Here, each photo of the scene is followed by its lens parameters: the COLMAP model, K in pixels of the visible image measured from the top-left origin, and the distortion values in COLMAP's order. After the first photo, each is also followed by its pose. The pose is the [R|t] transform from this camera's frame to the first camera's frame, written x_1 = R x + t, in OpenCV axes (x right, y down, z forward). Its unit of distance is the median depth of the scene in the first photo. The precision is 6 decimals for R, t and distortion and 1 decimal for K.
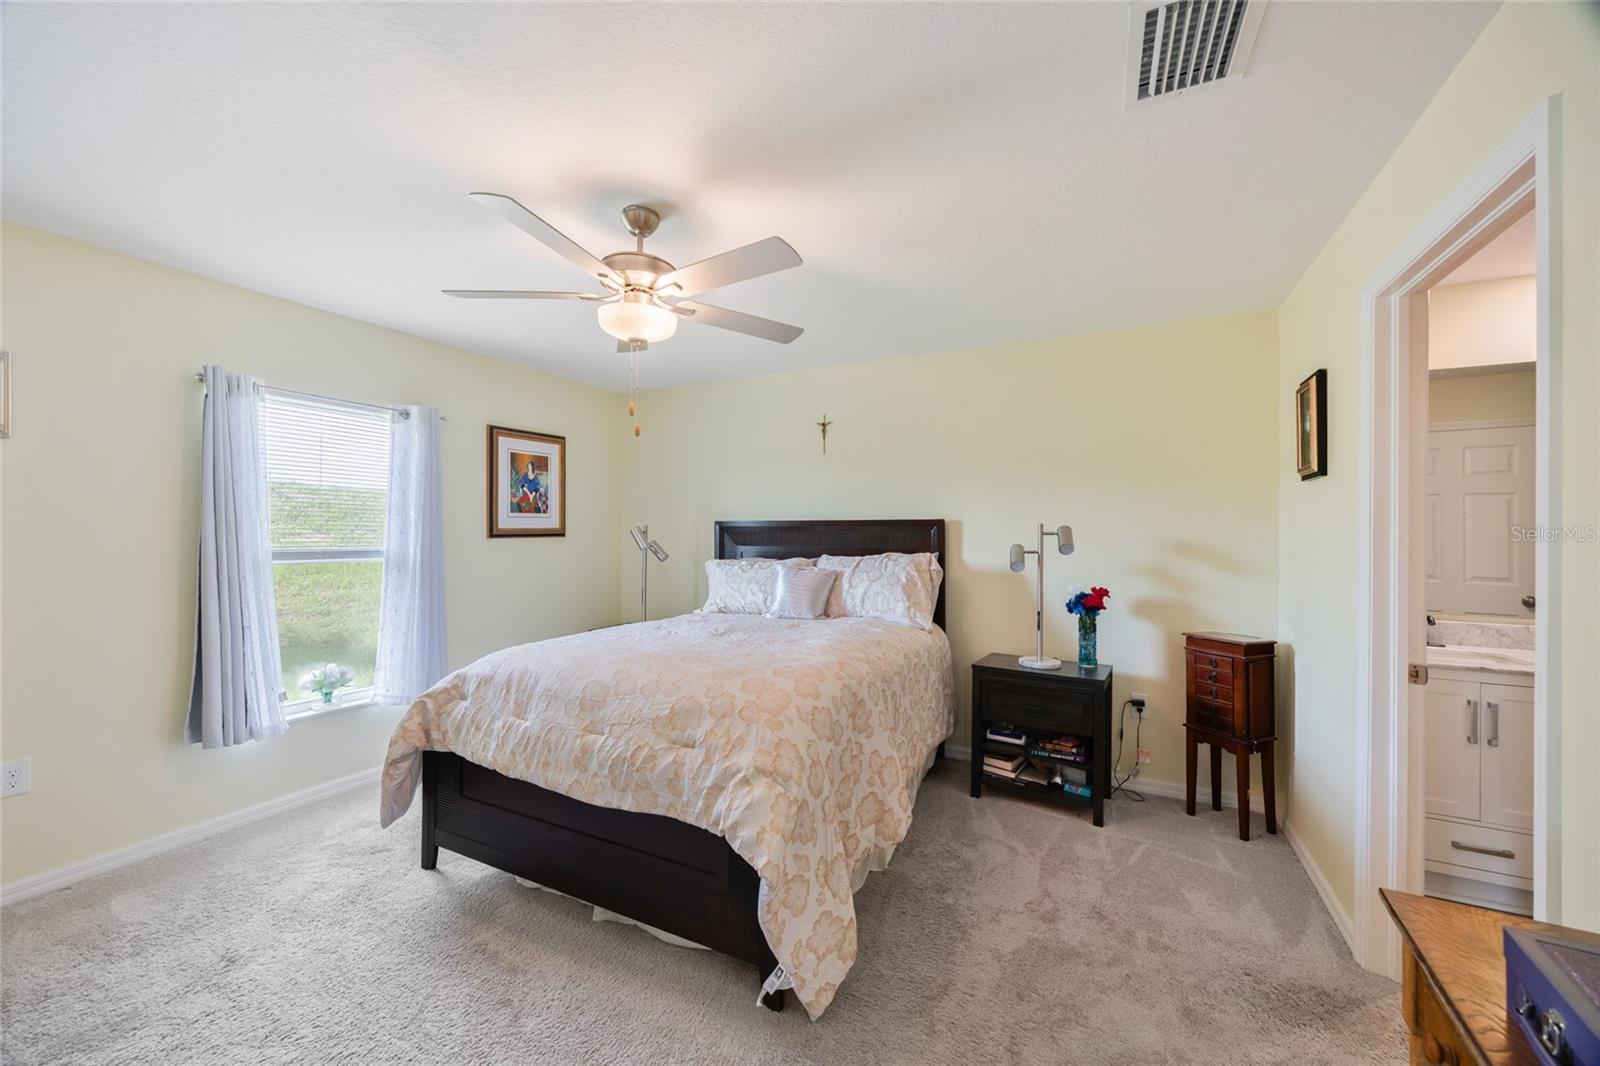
lens RADIAL K [[606.9, 0, 789.1], [0, 606.9, 533.6], [0, 0, 1]] dist [-0.001801, -0.000384]
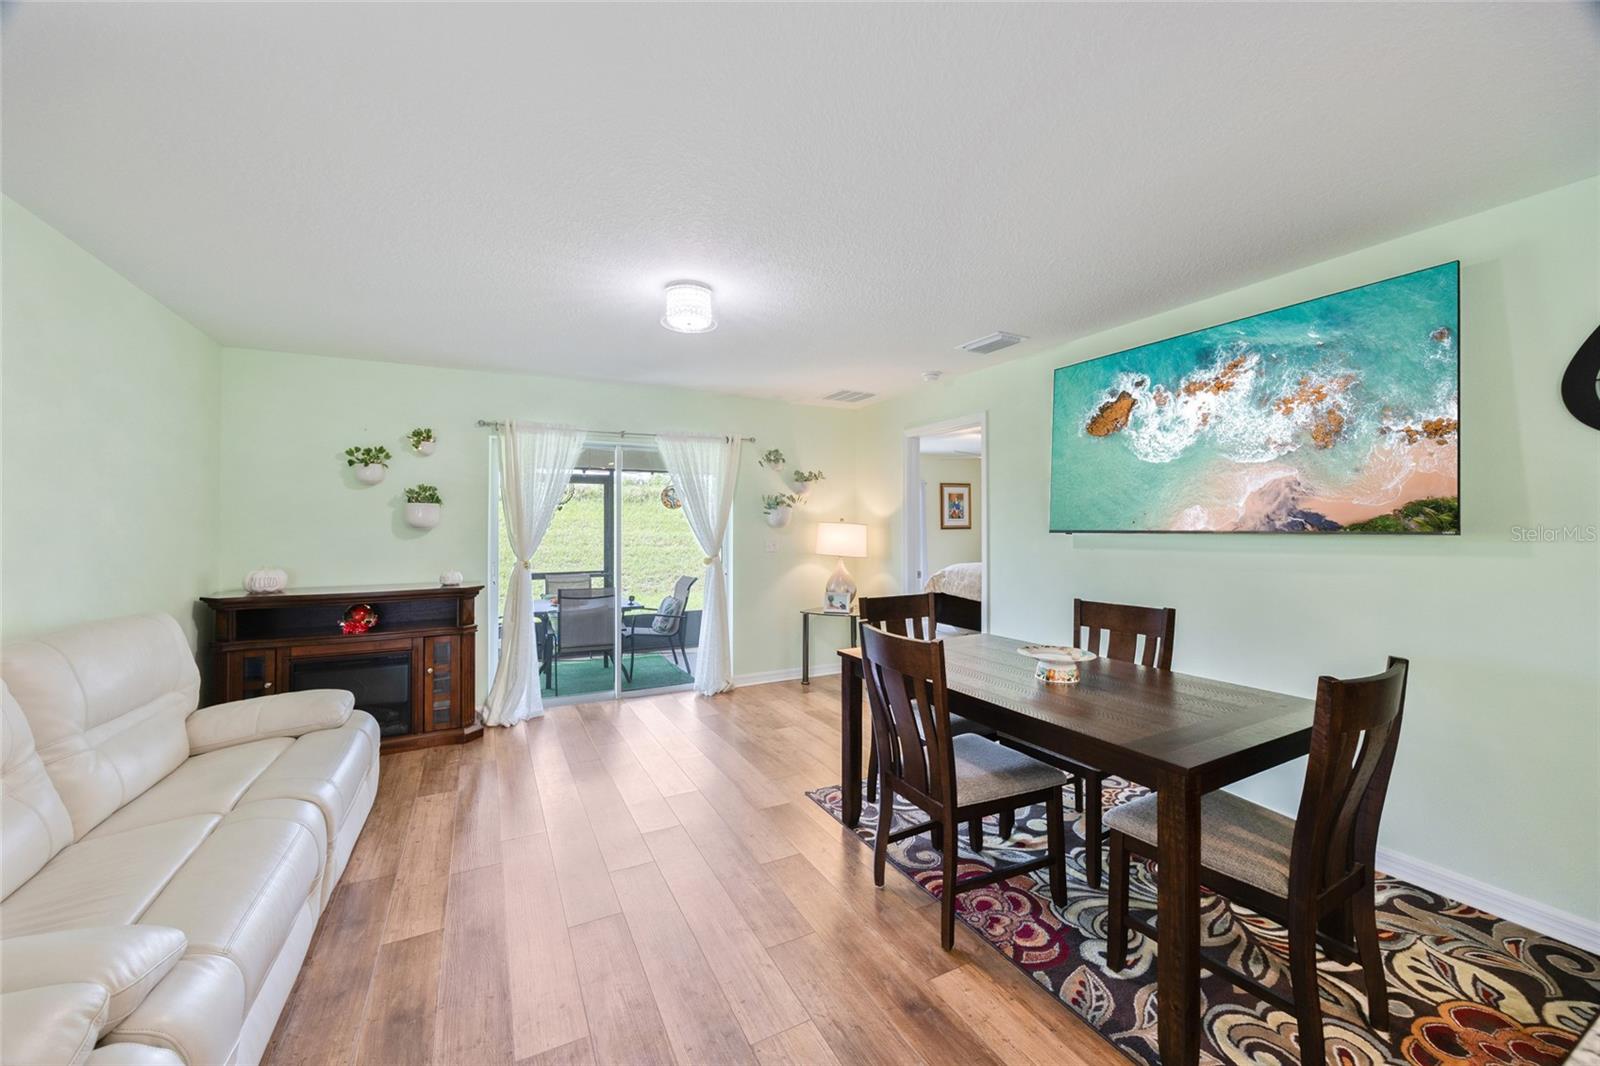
lens RADIAL K [[606.9, 0, 807.7], [0, 606.9, 517.1], [0, 0, 1]] dist [-0.001801, -0.000384]
pose [[0.825664, -0.013989, -0.563989, 0.420694], [0.004039, 0.999813, -0.018887, 0.001421], [0.564148, 0.013317, 0.825566, -1.263504]]
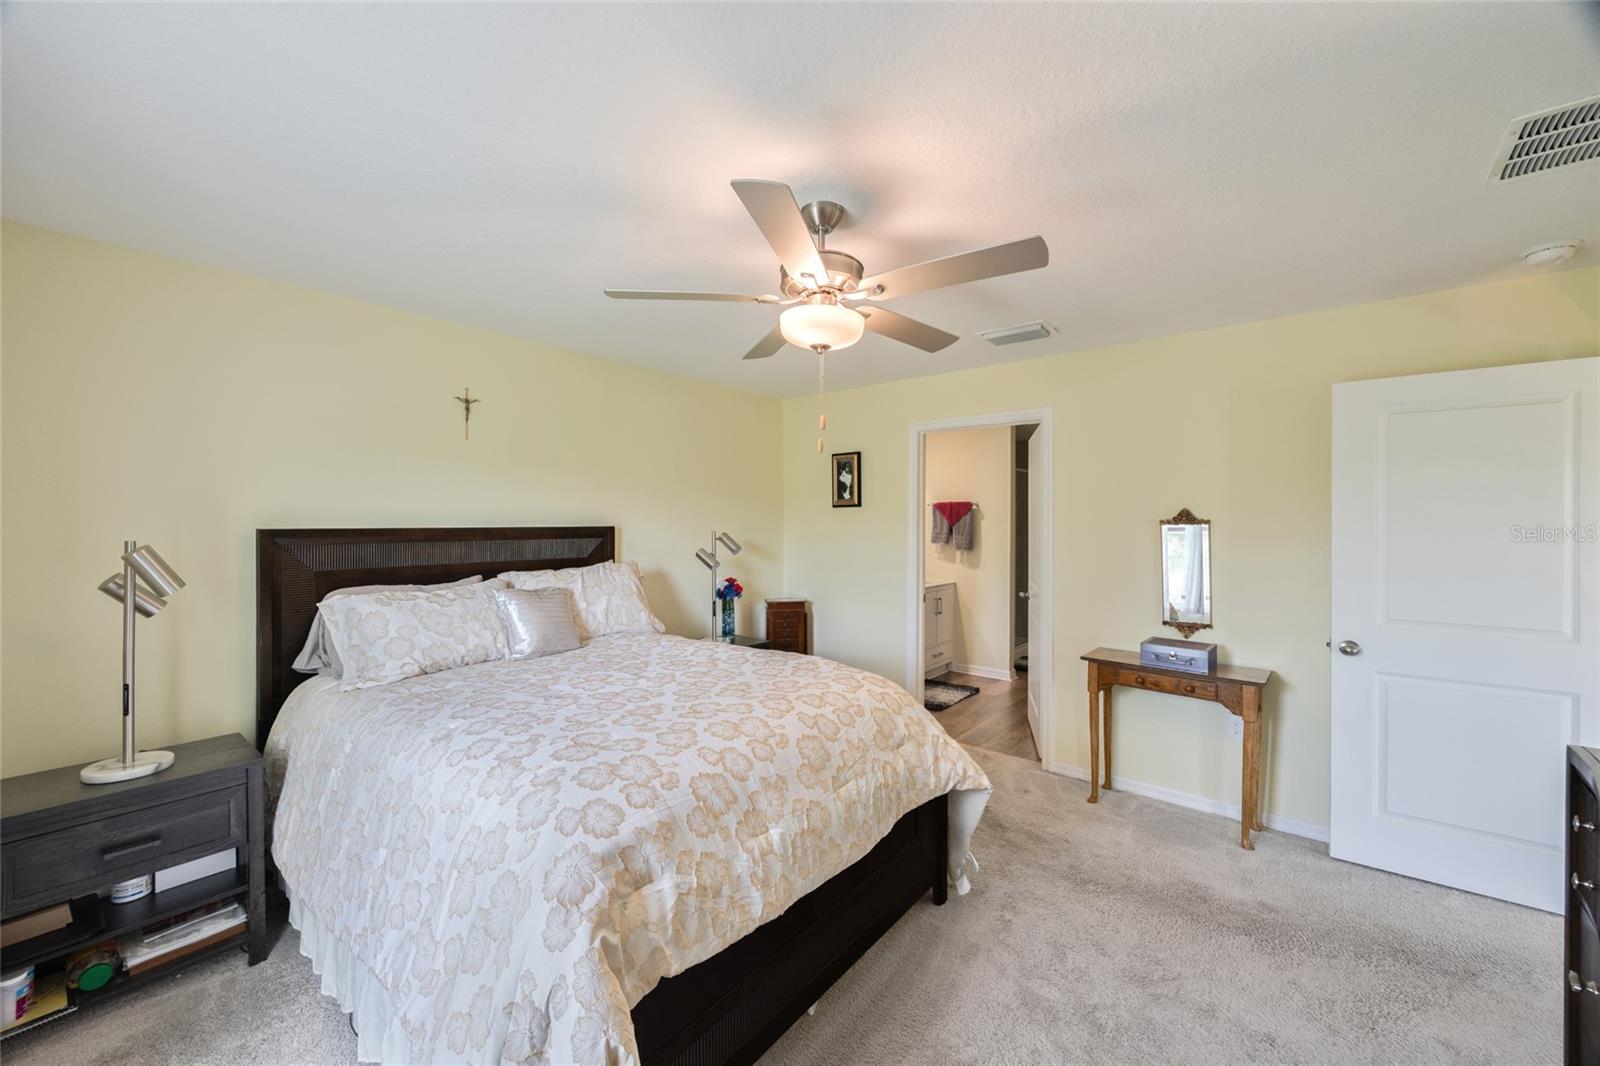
lens RADIAL K [[606.9, 0, 797.5], [0, 606.9, 523.9], [0, 0, 1]] dist [-0.001801, -0.000384]
pose [[0.221896, -0.005994, 0.975052, -0.606010], [0.000235, 0.999981, 0.006094, -0.030869], [-0.975070, -0.001124, 0.221893, 0.437457]]
